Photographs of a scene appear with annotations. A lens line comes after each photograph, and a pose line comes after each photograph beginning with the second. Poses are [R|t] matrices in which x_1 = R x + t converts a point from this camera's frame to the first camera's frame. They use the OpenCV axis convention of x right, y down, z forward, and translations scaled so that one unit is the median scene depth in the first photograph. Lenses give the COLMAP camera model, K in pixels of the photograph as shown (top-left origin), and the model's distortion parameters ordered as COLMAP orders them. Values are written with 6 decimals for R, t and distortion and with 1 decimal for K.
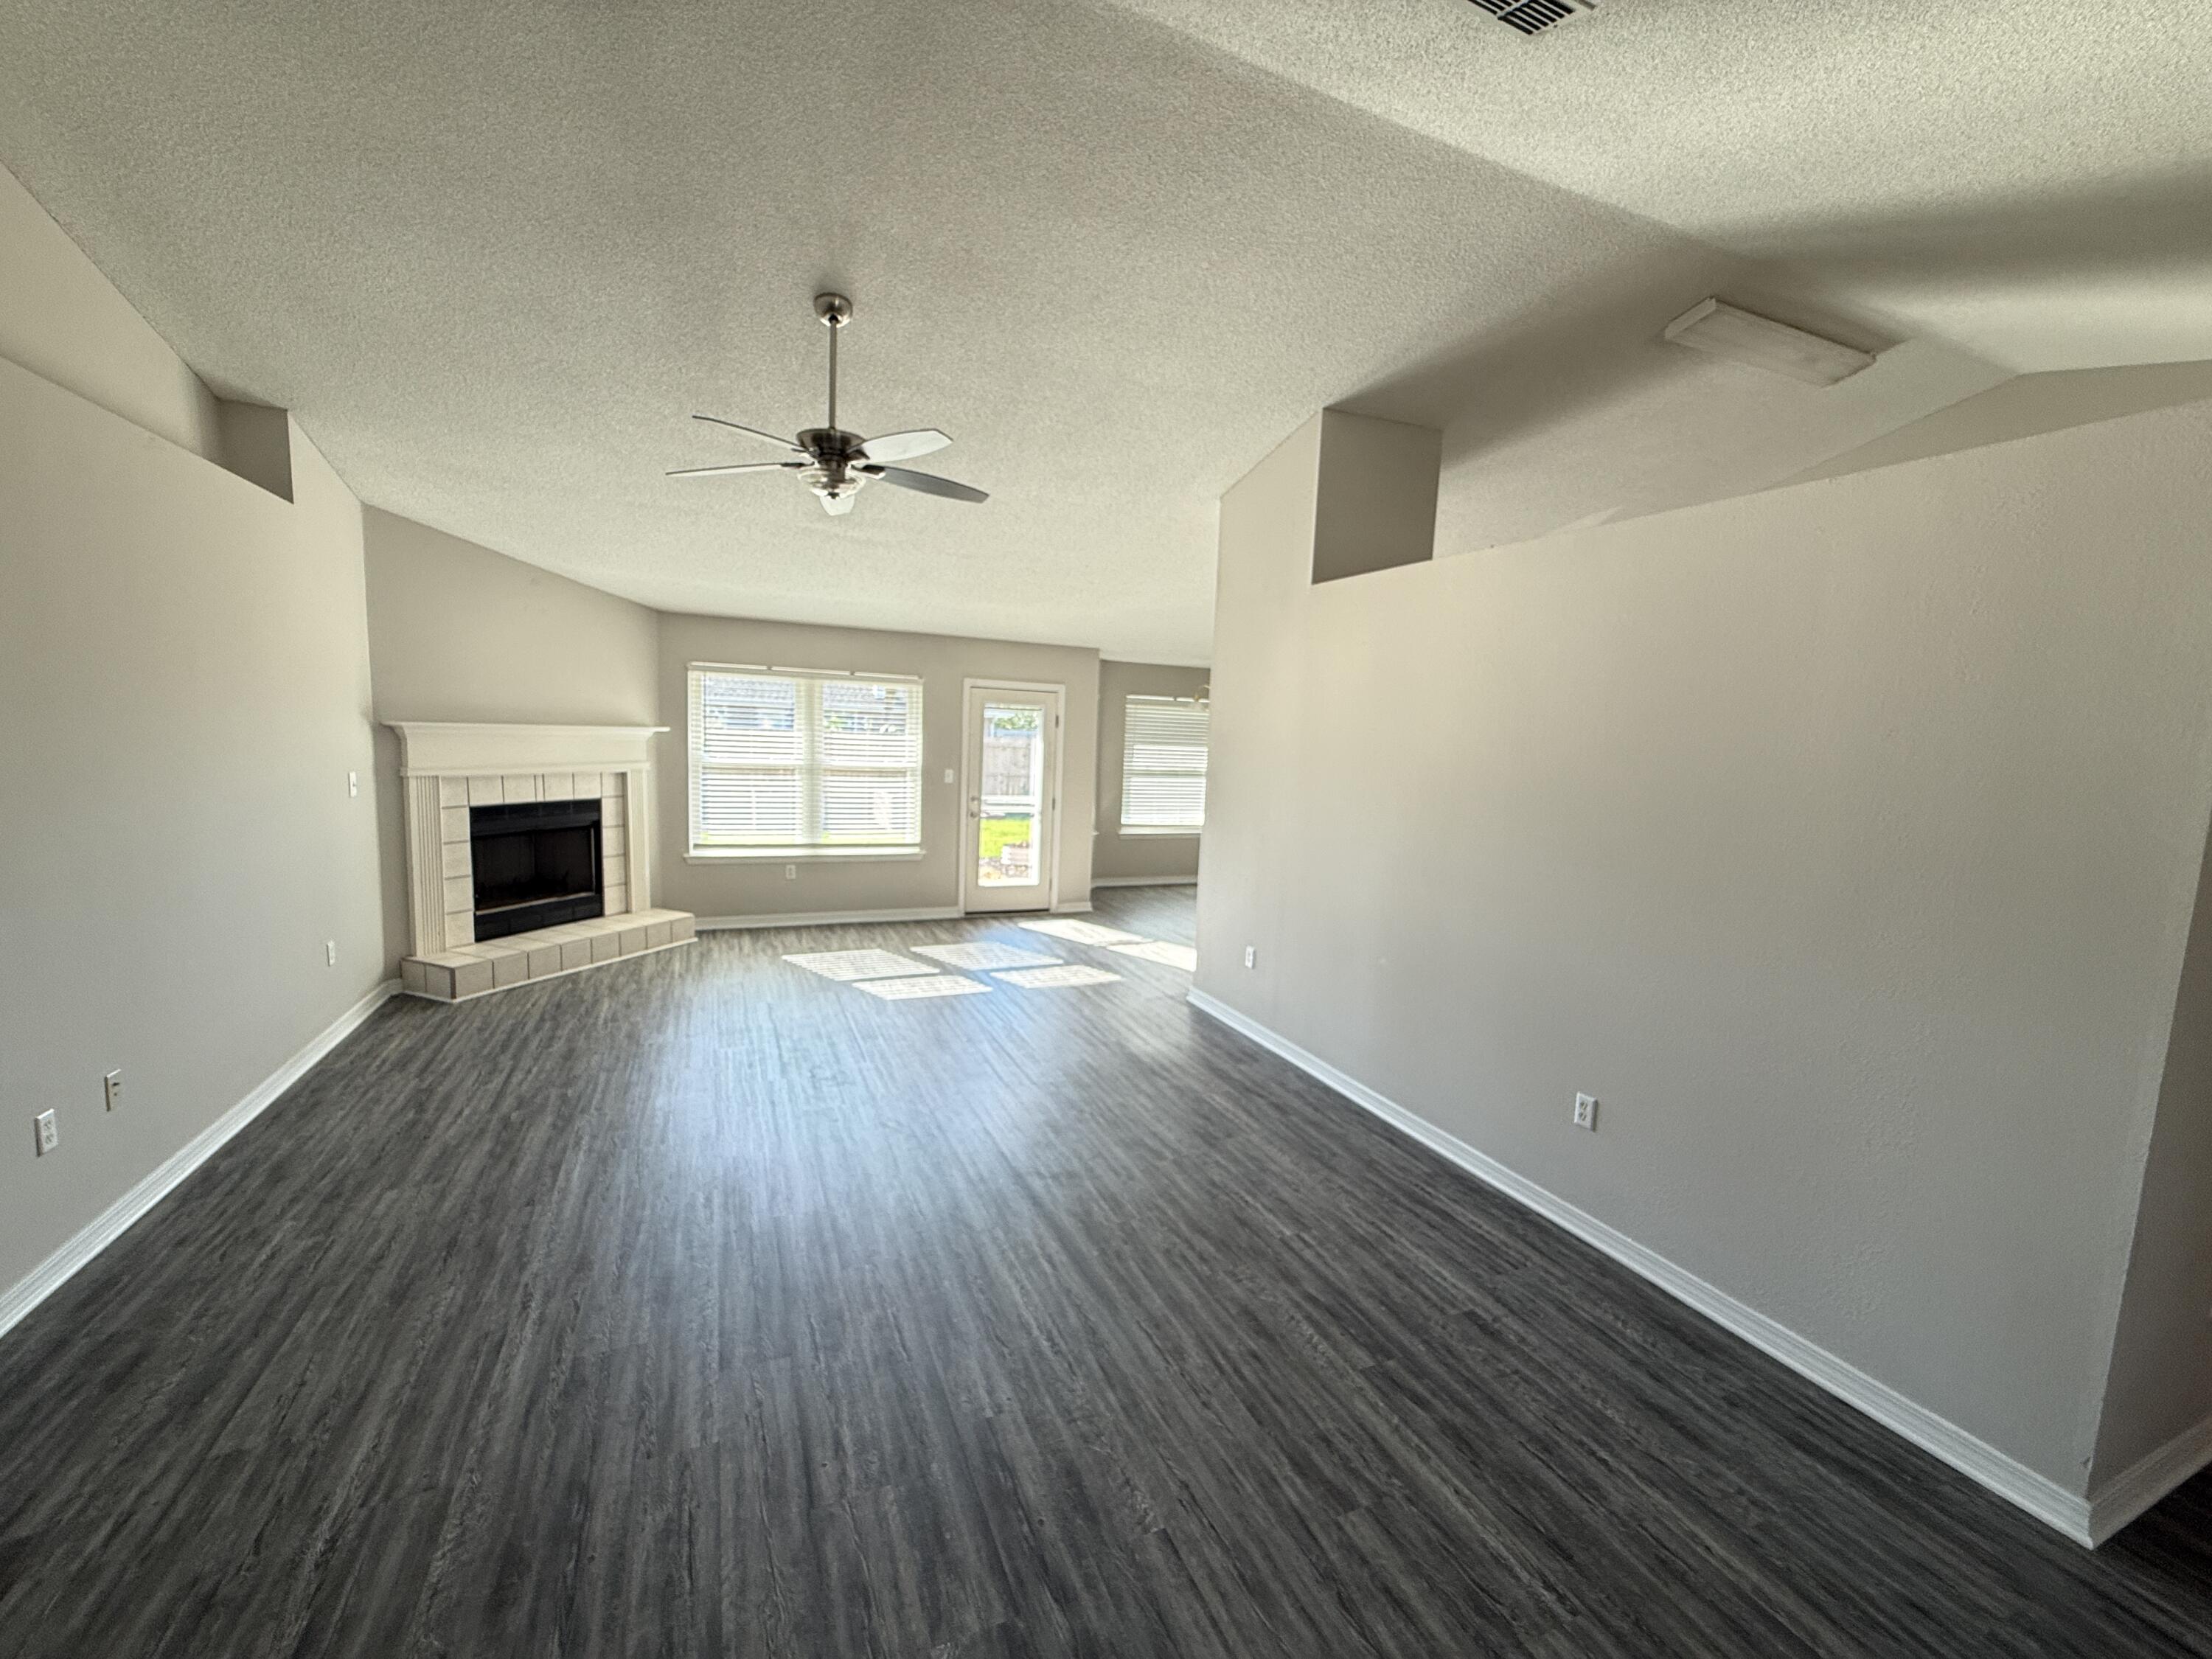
lens RADIAL K [[875.5, 0, 1091.8], [0, 875.5, 833.2], [0, 0, 1]] dist [0.000713, 0.000604]
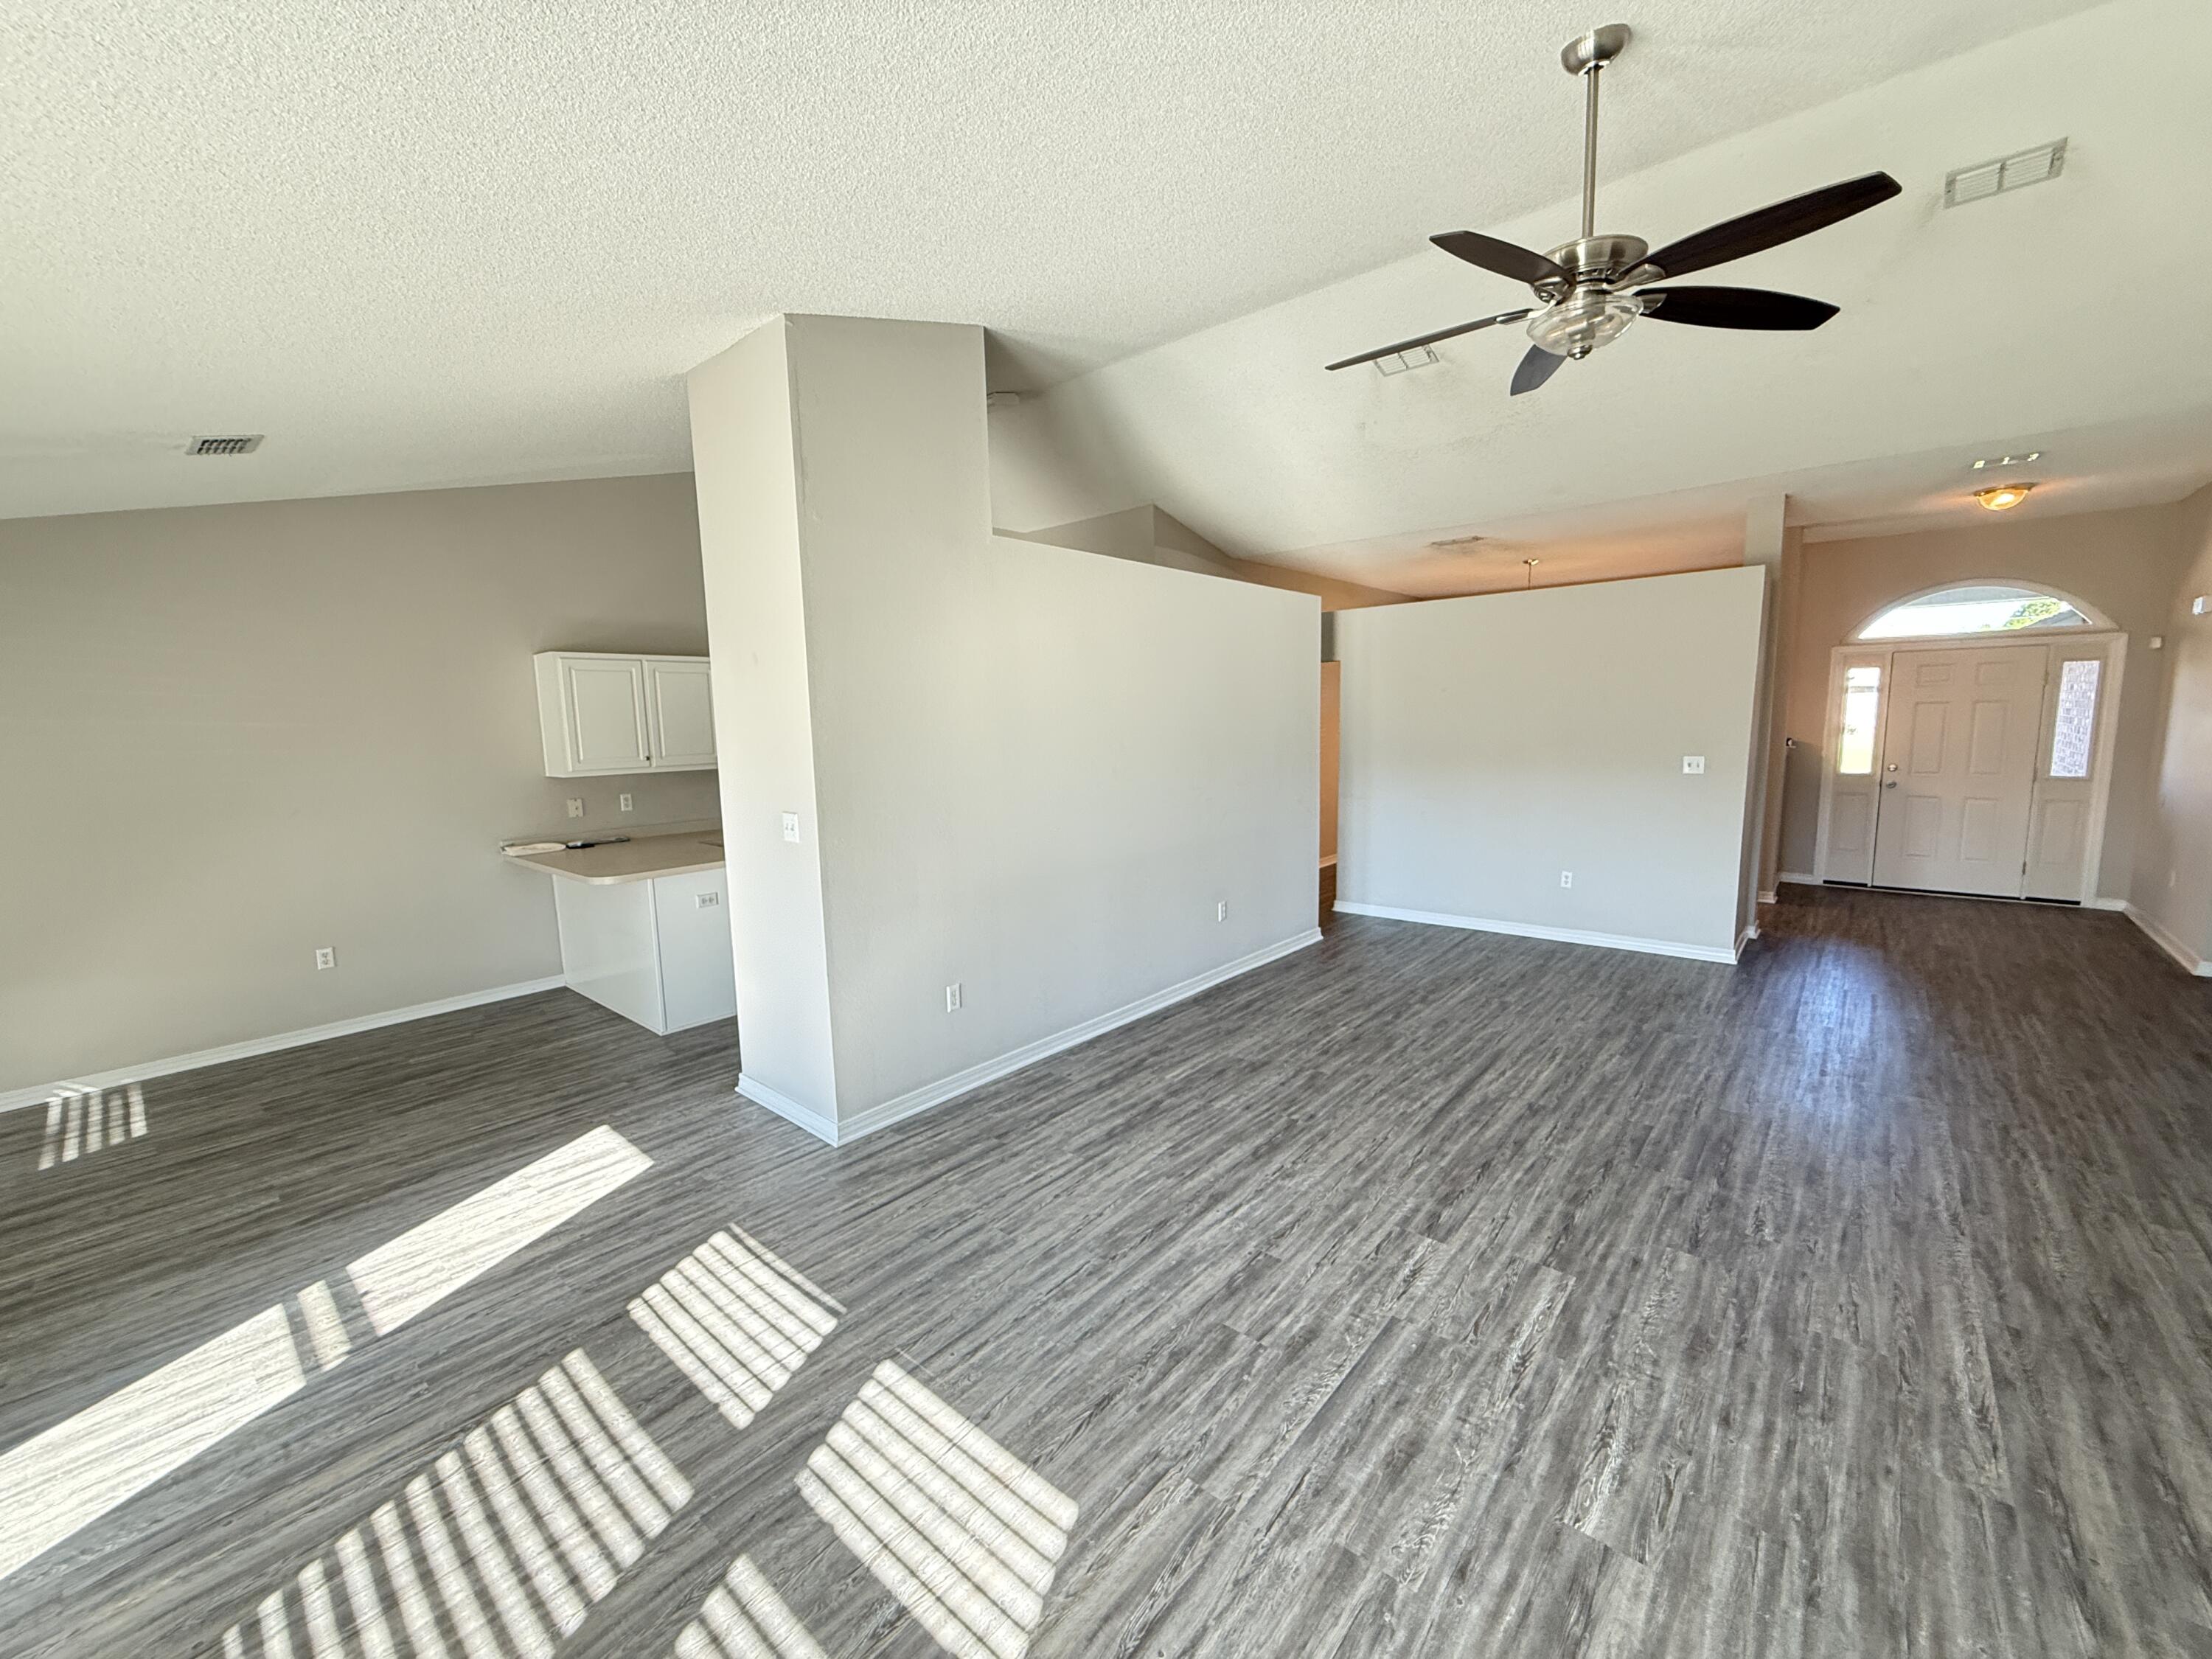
lens RADIAL K [[875.5, 0, 1093.9], [0, 875.5, 833.2], [0, 0, 1]] dist [0.000713, 0.000604]
pose [[-0.426419, -0.154497, 0.891234, -0.468939], [0.111649, 0.968780, 0.221359, -0.138274], [-0.897608, 0.193898, -0.395857, 0.999232]]
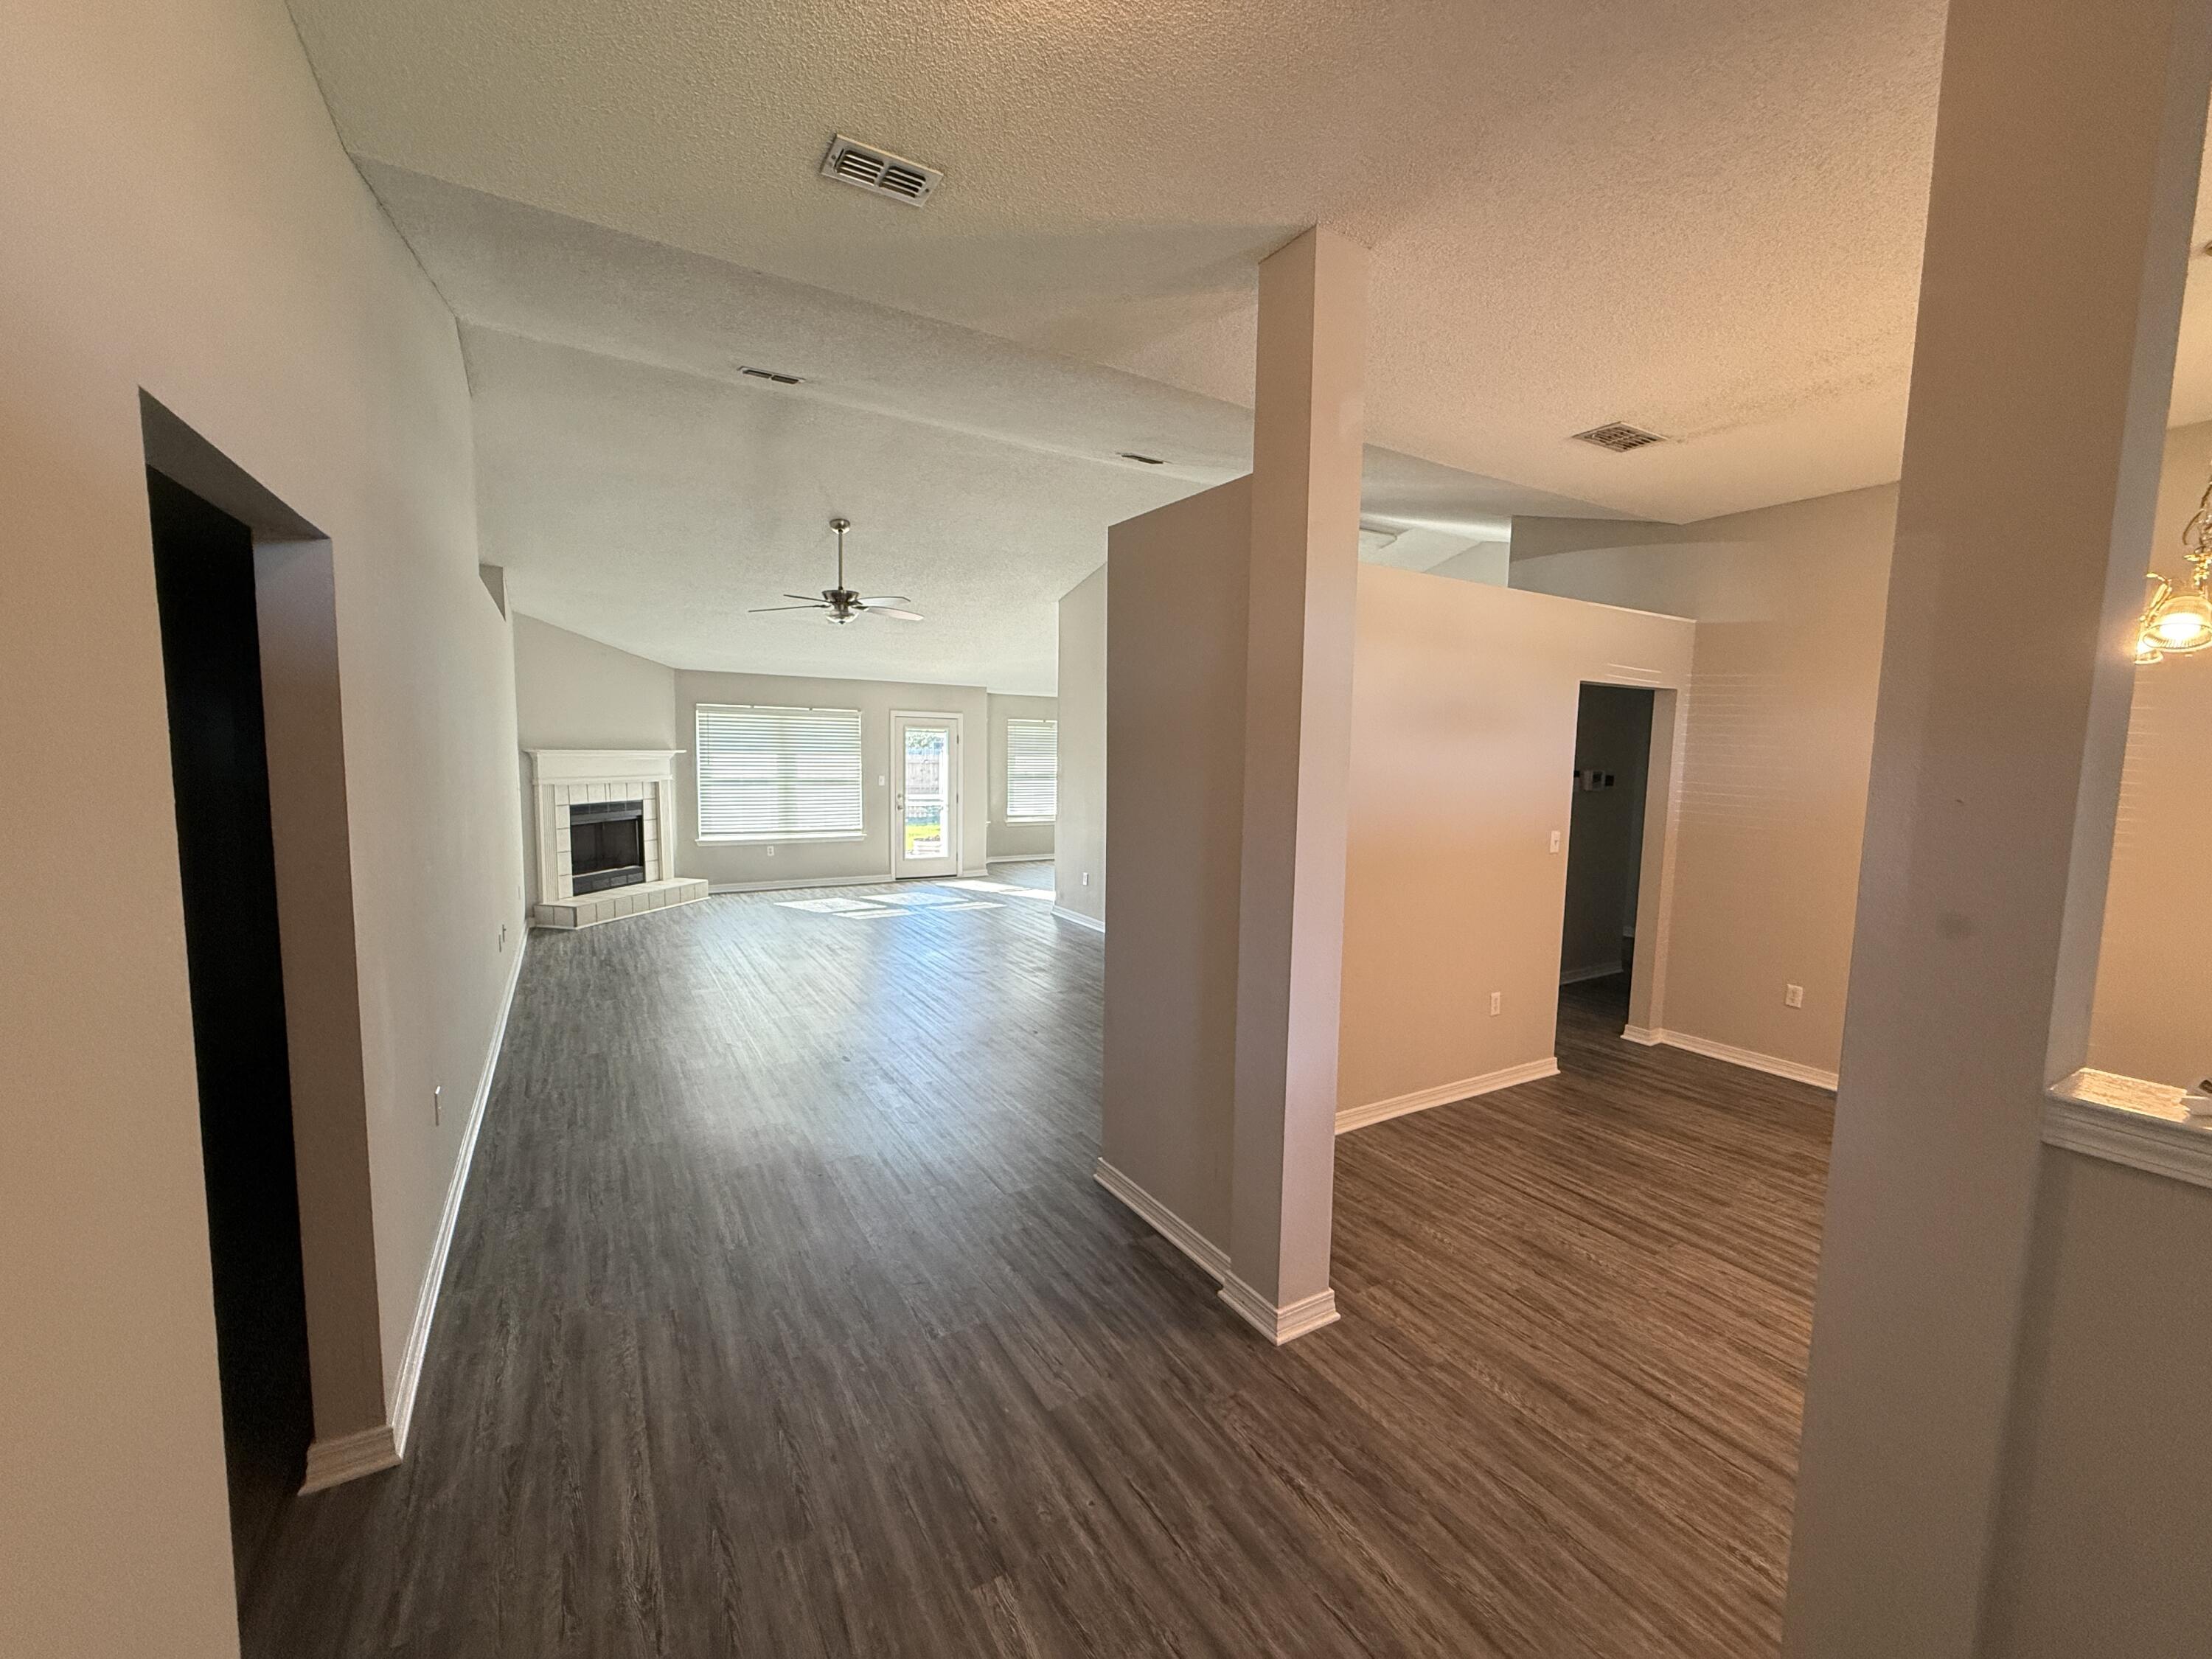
lens RADIAL K [[875.5, 0, 1101.5], [0, 875.5, 832.2], [0, 0, 1]] dist [0.000713, 0.000604]
pose [[0.990303, -0.034959, 0.134450, -0.007783], [0.037692, 0.999130, -0.017837, 0.072367], [-0.133710, 0.022732, 0.990760, -0.571969]]
